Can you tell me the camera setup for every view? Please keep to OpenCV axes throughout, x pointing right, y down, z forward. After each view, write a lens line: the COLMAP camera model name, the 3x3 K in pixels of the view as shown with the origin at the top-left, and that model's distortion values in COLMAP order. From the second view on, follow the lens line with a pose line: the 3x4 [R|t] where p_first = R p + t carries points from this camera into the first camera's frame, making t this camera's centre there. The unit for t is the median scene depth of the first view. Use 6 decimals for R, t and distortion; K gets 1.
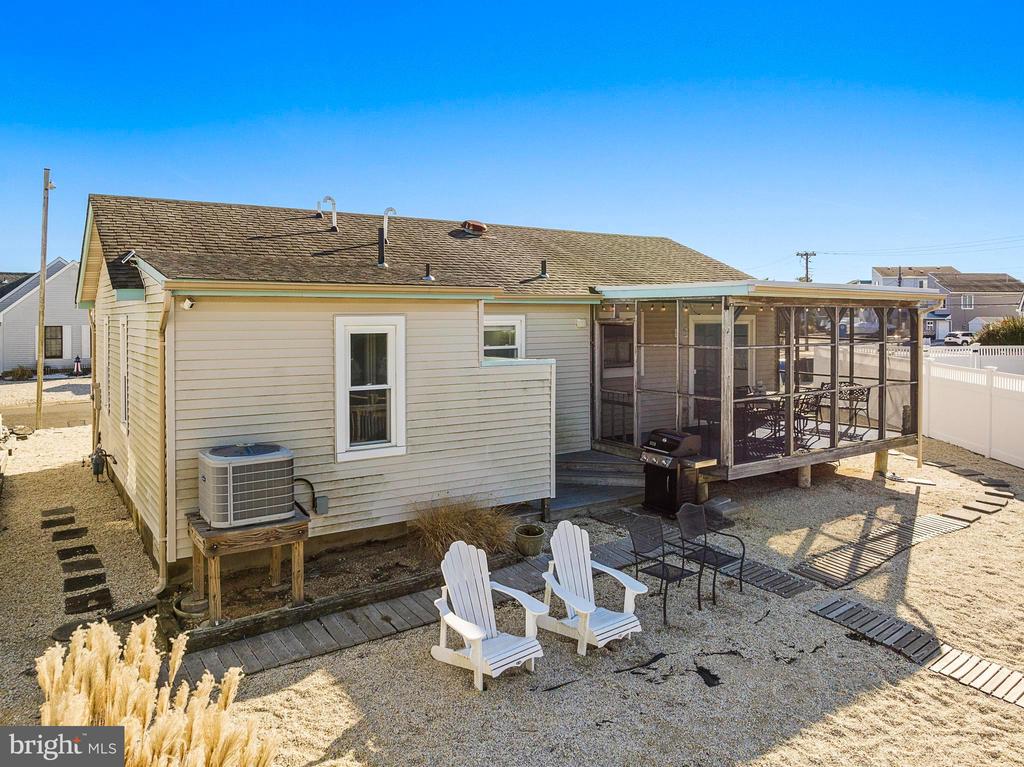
lens RADIAL K [[737.0, 0, 510.8], [0, 737.0, 331.0], [0, 0, 1]] dist [-0.034426, 0.001587]
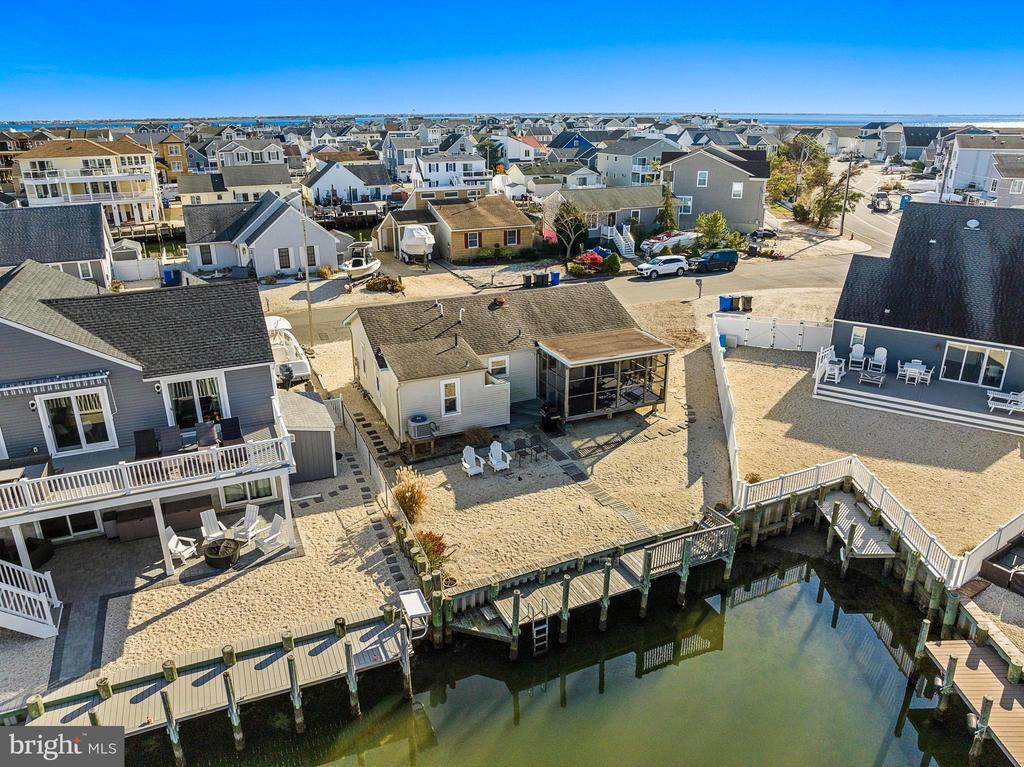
lens RADIAL K [[720.3, 0, 512.0], [0, 720.3, 383.5], [0, 0, 1]] dist [-0.032554, -0.008888]
pose [[0.984542, 0.060636, -0.164317, 0.660332], [-0.001598, 0.941232, 0.337758, -1.145612], [0.175141, -0.332275, 0.926779, -2.124212]]
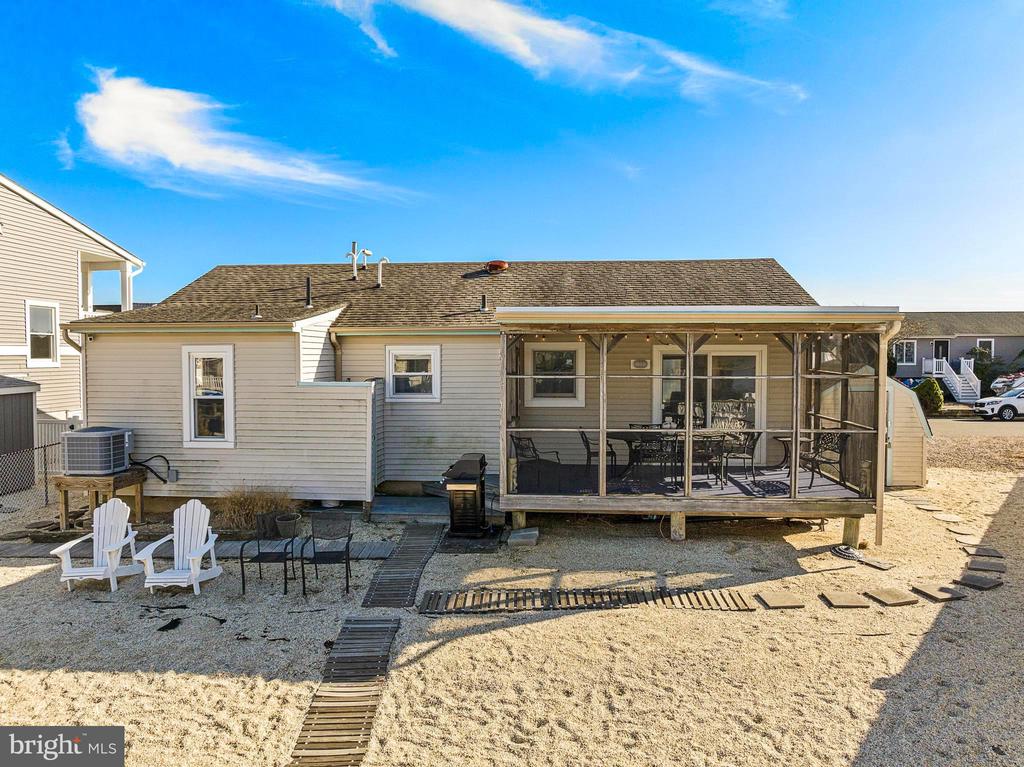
lens RADIAL K [[720.3, 0, 512.0], [0, 720.3, 383.5], [0, 0, 1]] dist [-0.032554, -0.008888]
pose [[0.786276, 0.026045, -0.617327, 1.068756], [-0.012178, 0.999570, 0.026662, 0.007940], [0.617756, -0.013445, 0.786255, 0.283708]]
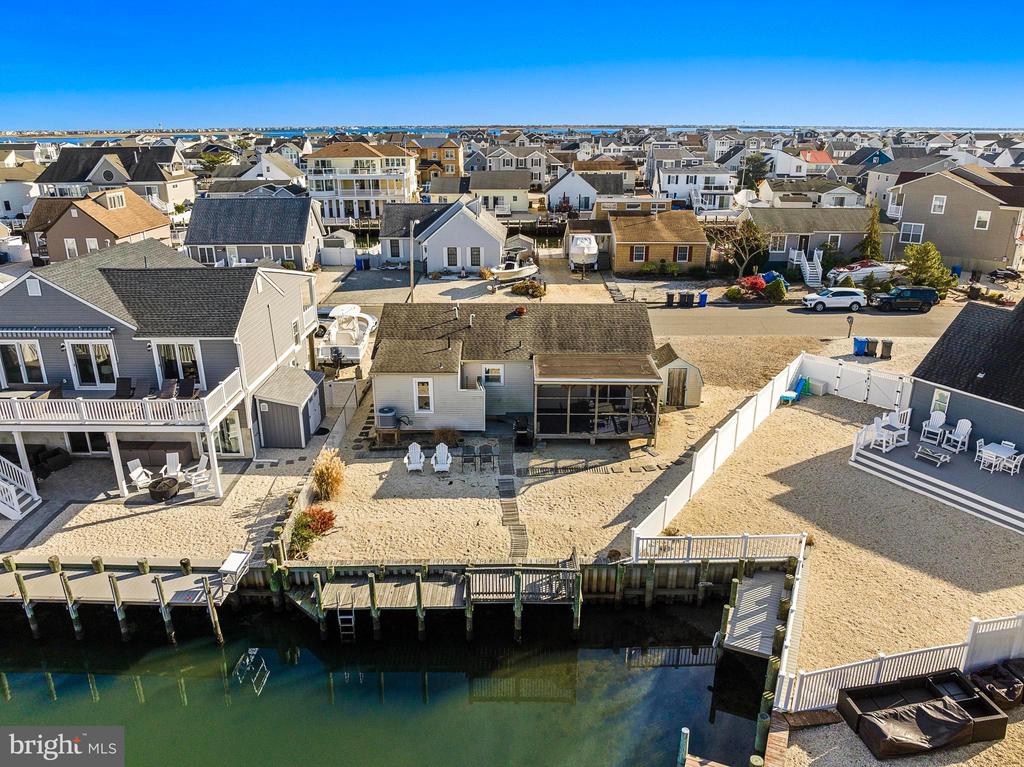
lens RADIAL K [[720.3, 0, 512.0], [0, 720.3, 383.5], [0, 0, 1]] dist [-0.032554, -0.008888]
pose [[0.823241, 0.194109, -0.533475, 2.076936], [-0.010175, 0.944621, 0.328006, -1.161697], [0.567601, -0.264600, 0.779626, -1.551694]]
